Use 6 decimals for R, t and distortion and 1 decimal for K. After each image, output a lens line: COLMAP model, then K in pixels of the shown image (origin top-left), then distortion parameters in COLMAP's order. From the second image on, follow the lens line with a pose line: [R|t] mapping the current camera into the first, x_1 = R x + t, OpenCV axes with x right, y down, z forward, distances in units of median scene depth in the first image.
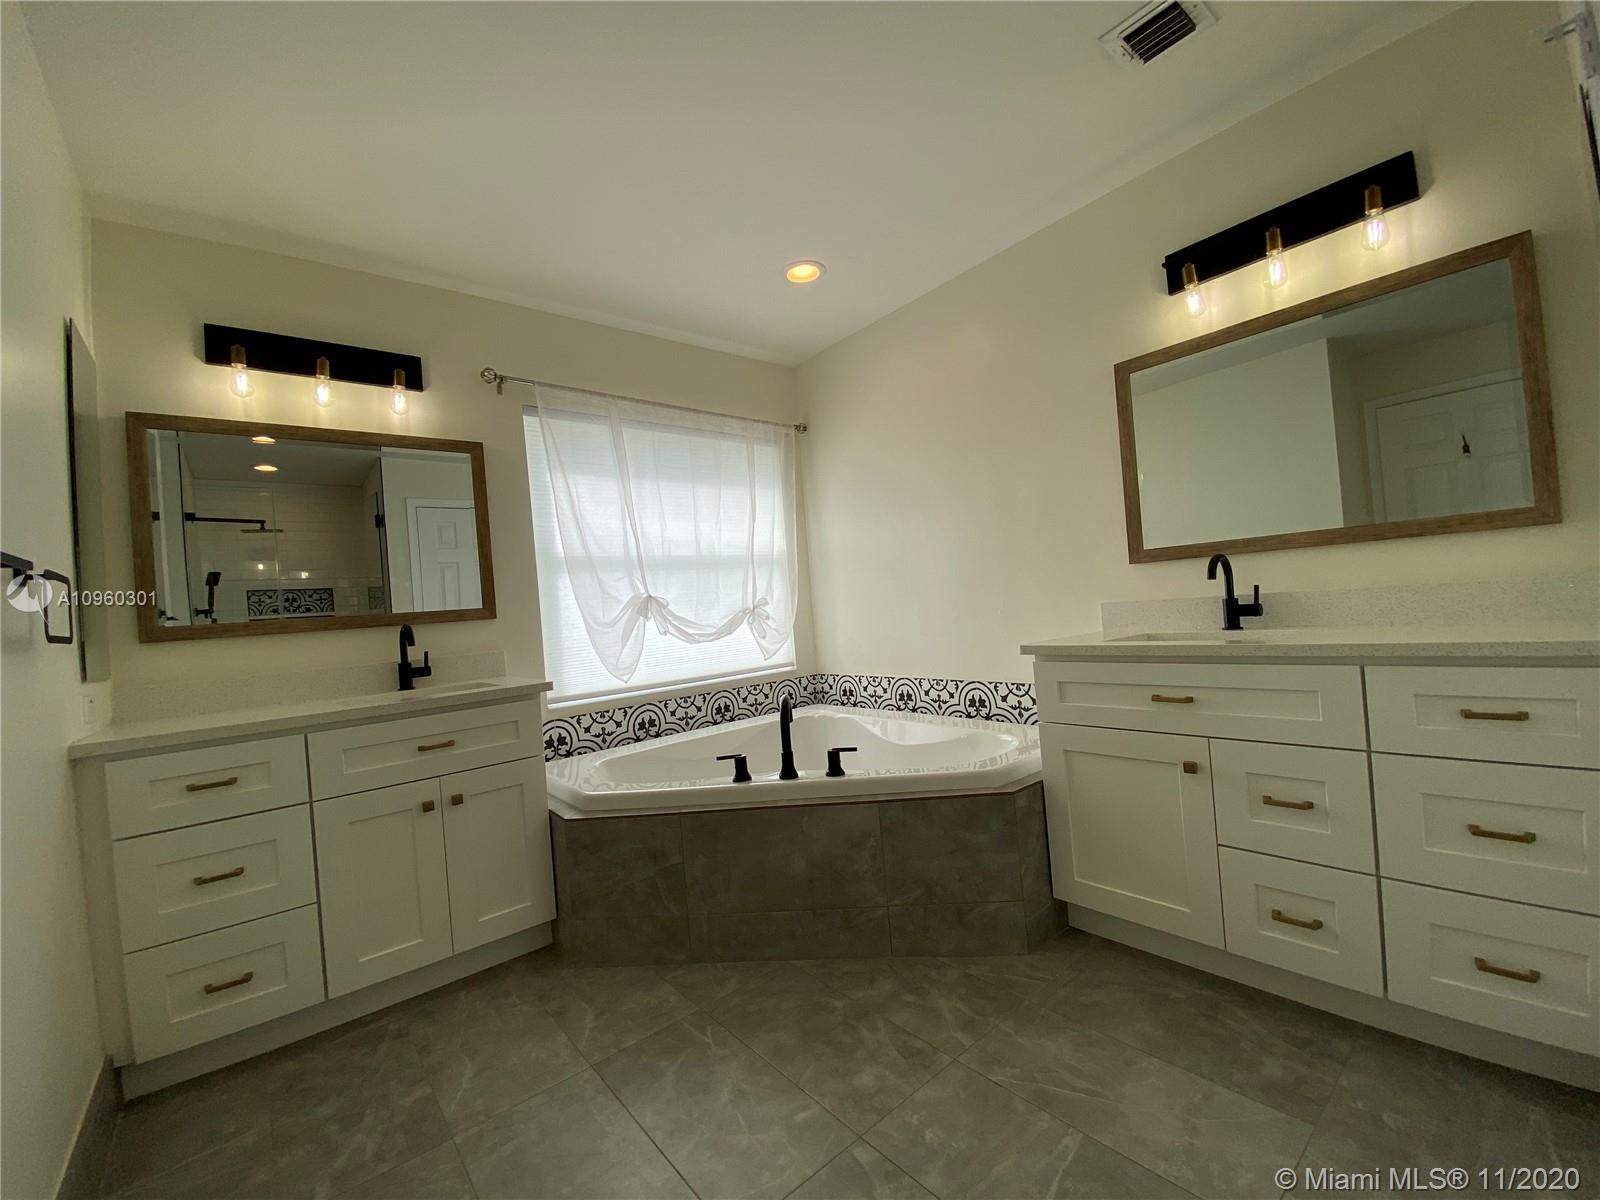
lens RADIAL K [[640.0, 0, 812.5], [0, 640.0, 604.0], [0, 0, 1]] dist [-0.019984, -0.003334]
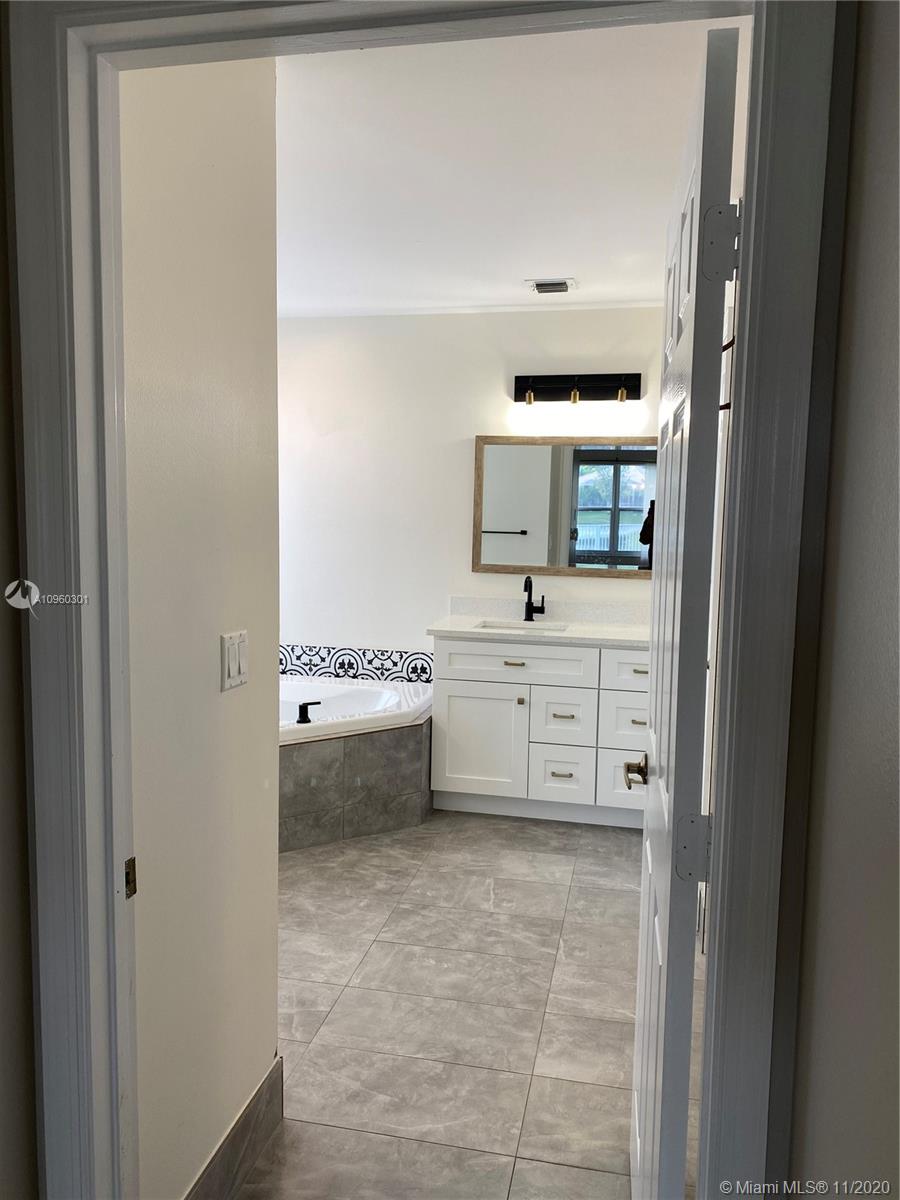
lens RADIAL K [[929.8, 0, 444.3], [0, 929.8, 598.6], [0, 0, 1]] dist [0.026759, -0.018277]
pose [[0.785639, 0.017839, 0.618428, -1.062429], [-0.079497, 0.994209, 0.072313, -0.182512], [-0.613556, -0.105975, 0.782507, -0.797076]]
